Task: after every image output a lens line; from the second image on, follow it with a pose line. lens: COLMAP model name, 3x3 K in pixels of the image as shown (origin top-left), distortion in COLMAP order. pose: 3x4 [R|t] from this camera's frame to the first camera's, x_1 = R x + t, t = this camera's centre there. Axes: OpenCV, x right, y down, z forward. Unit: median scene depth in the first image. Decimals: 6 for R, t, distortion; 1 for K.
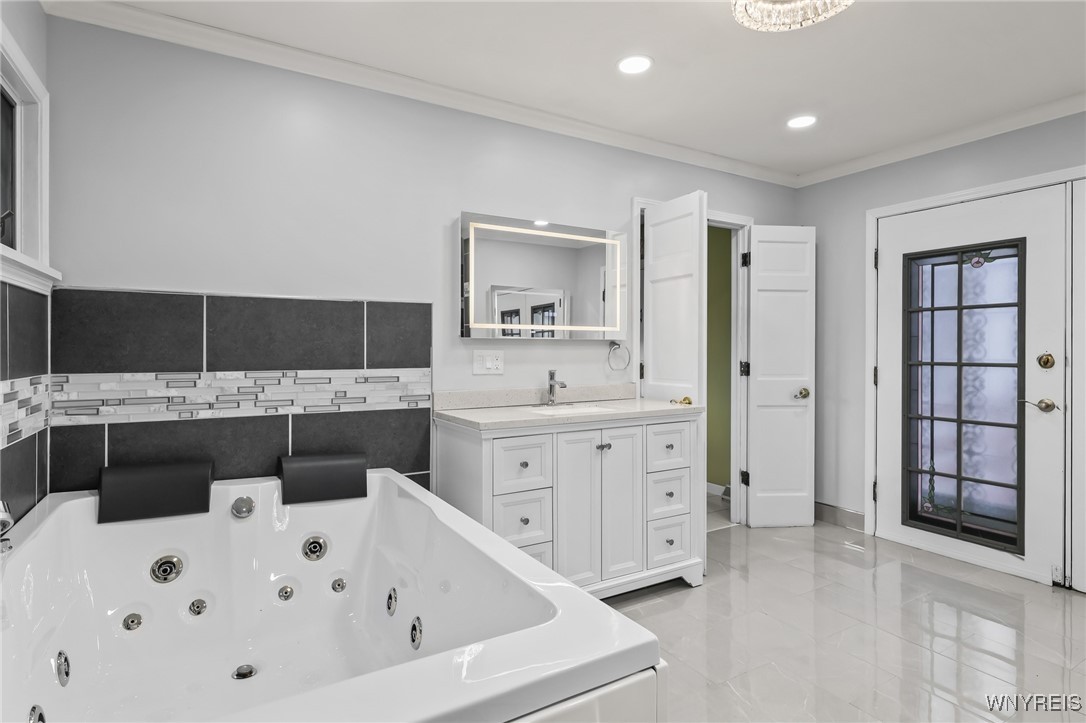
lens RADIAL K [[558.5, 0, 541.6], [0, 558.5, 357.4], [0, 0, 1]] dist [0.001711, 0.000015]
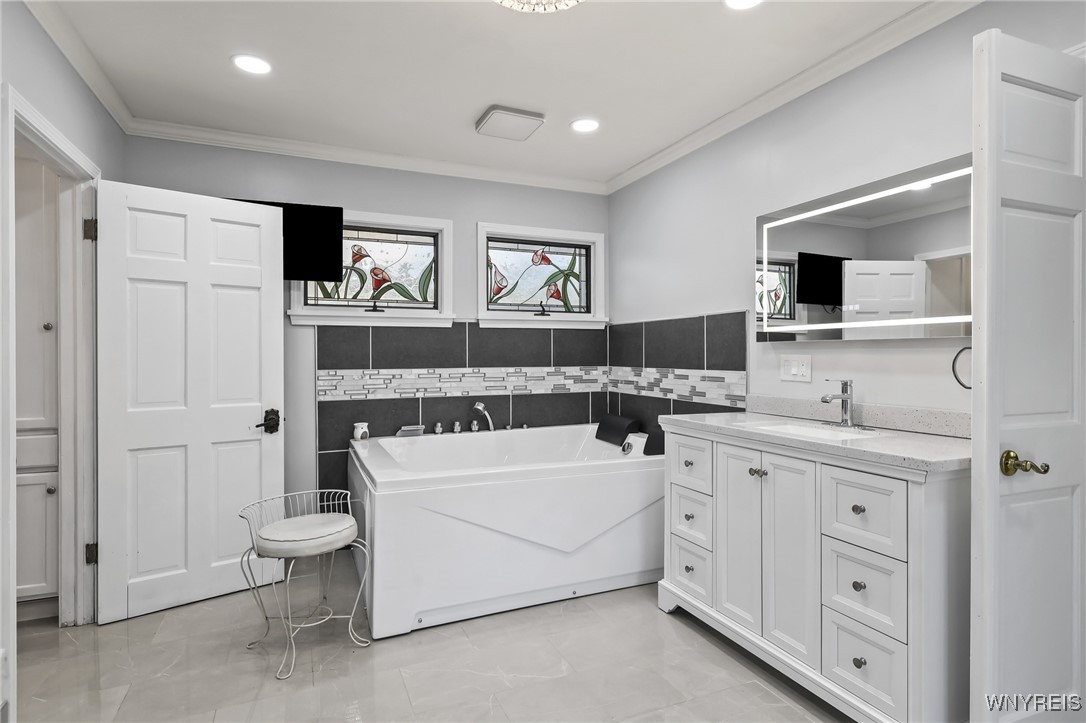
lens RADIAL K [[558.5, 0, 541.6], [0, 558.5, 357.4], [0, 0, 1]] dist [0.001711, 0.000015]
pose [[-0.116457, 0.005585, -0.993180, 0.949990], [-0.009660, 0.999931, 0.006756, -0.011674], [0.993149, 0.010381, -0.116395, 0.767543]]
